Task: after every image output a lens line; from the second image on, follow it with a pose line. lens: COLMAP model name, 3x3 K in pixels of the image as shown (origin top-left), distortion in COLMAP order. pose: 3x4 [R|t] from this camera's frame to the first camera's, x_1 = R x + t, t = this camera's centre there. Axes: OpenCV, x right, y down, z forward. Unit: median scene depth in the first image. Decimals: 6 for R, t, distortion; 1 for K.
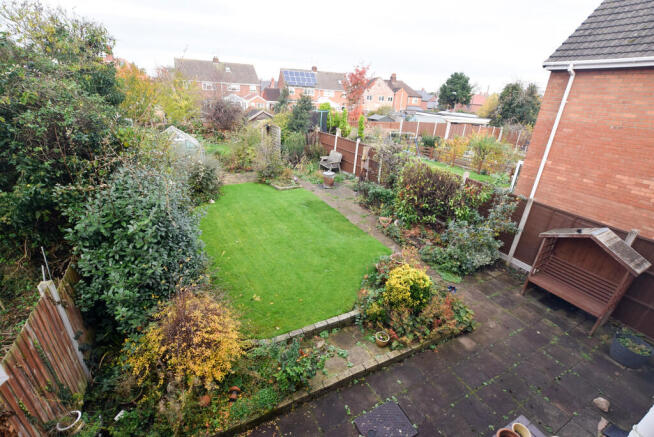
lens RADIAL K [[287.0, 0, 328.6], [0, 287.0, 220.4], [0, 0, 1]] dist [-0.024582, 0.001541]
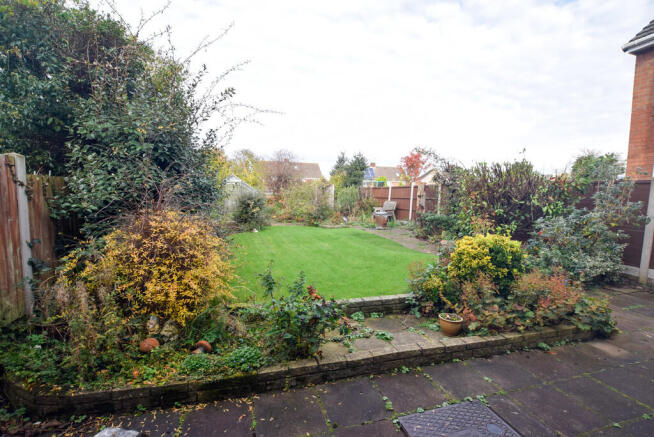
lens RADIAL K [[287.0, 0, 329.4], [0, 287.0, 222.4], [0, 0, 1]] dist [-0.024582, 0.001541]
pose [[0.979226, -0.017850, -0.201986, 0.024108], [-0.048501, 0.946587, -0.318781, 0.169372], [0.196888, 0.321955, 0.926056, 0.124777]]
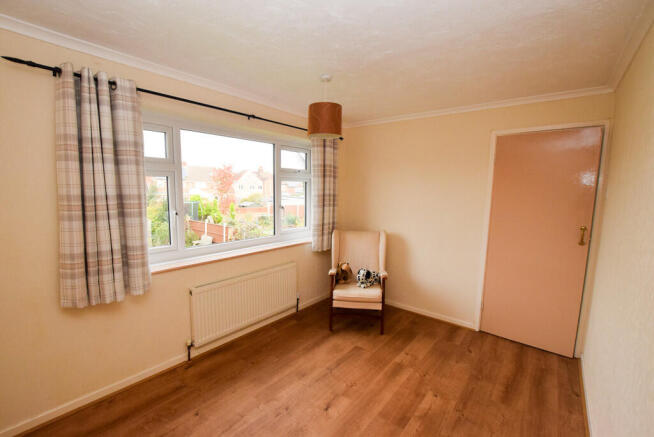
lens RADIAL K [[287.0, 0, 326.3], [0, 287.0, 218.6], [0, 0, 1]] dist [-0.024582, 0.001541]
pose [[0.916962, -0.080833, 0.390701, 0.028561], [0.188845, 0.950552, -0.246552, 0.084366], [-0.351452, 0.299861, 0.886885, -0.253881]]
